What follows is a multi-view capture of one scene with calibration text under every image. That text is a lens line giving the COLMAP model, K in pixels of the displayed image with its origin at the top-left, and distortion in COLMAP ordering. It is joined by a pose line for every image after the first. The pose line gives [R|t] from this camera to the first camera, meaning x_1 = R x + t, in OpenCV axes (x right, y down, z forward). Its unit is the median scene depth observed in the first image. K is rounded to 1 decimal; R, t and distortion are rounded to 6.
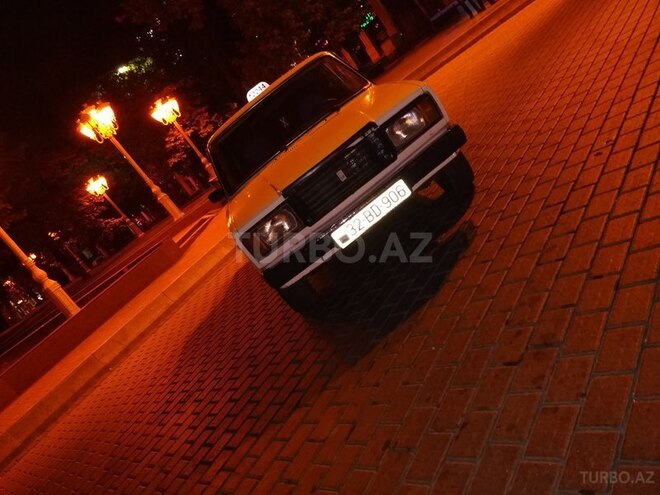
lens RADIAL K [[513.1, 0, 330.0], [0, 513.1, 247.5], [0, 0, 1]] dist [-0.008005, -0.006839]
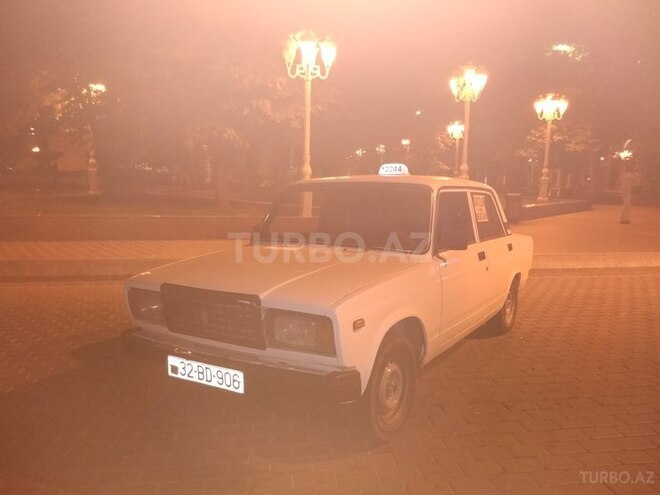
lens RADIAL K [[513.1, 0, 330.0], [0, 513.1, 247.5], [0, 0, 1]] dist [-0.008005, -0.006839]
pose [[0.603397, 0.650688, -0.460997, 0.061131], [-0.621818, 0.745849, 0.238856, -0.073349], [0.499255, 0.142531, 0.854652, 0.042657]]
